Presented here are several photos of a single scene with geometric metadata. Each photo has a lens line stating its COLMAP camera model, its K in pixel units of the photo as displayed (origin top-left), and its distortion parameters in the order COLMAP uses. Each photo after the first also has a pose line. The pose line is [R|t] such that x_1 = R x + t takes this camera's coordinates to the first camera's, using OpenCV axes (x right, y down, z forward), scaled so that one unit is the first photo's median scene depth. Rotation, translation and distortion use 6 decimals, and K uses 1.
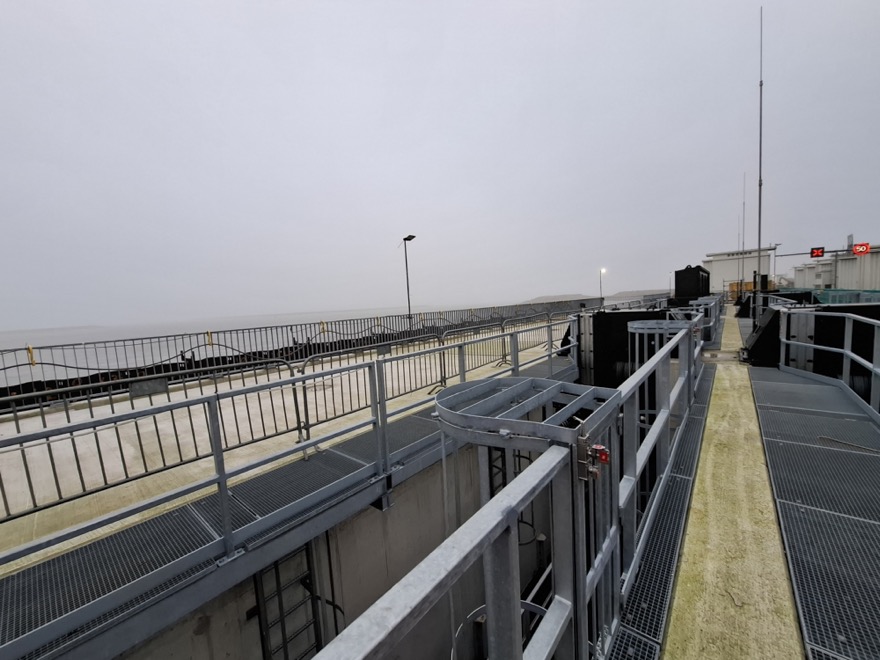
lens RADIAL K [[347.8, 0, 440.0], [0, 347.8, 330.0], [0, 0, 1]] dist [-0.000139, -0.000091]
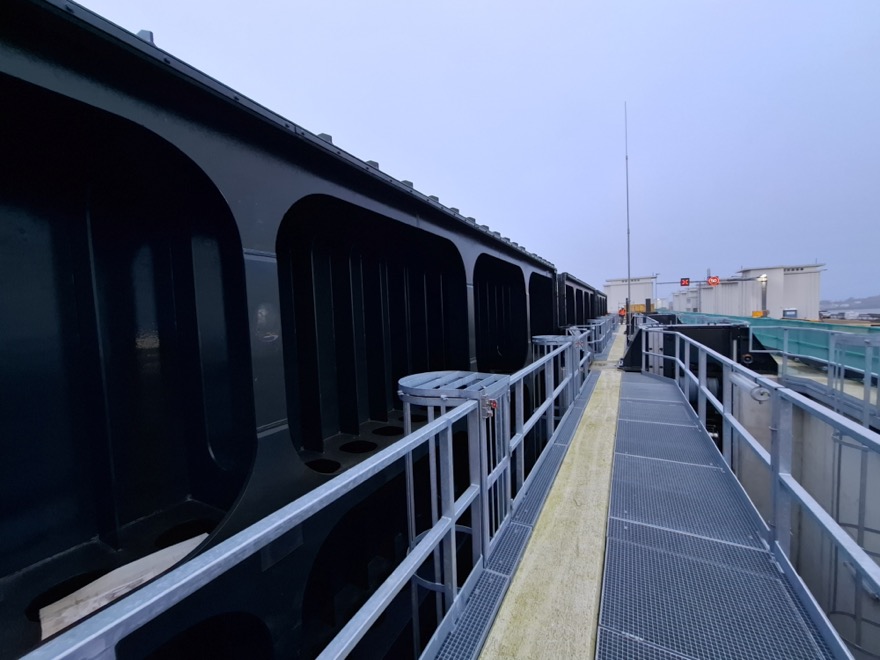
lens RADIAL K [[347.8, 0, 440.0], [0, 347.8, 330.0], [0, 0, 1]] dist [-0.000139, -0.000091]
pose [[0.979741, 0.012301, 0.199889, -0.046680], [-0.003979, 0.999110, -0.041982, 0.008019], [-0.200228, 0.040336, 0.978919, -0.180976]]
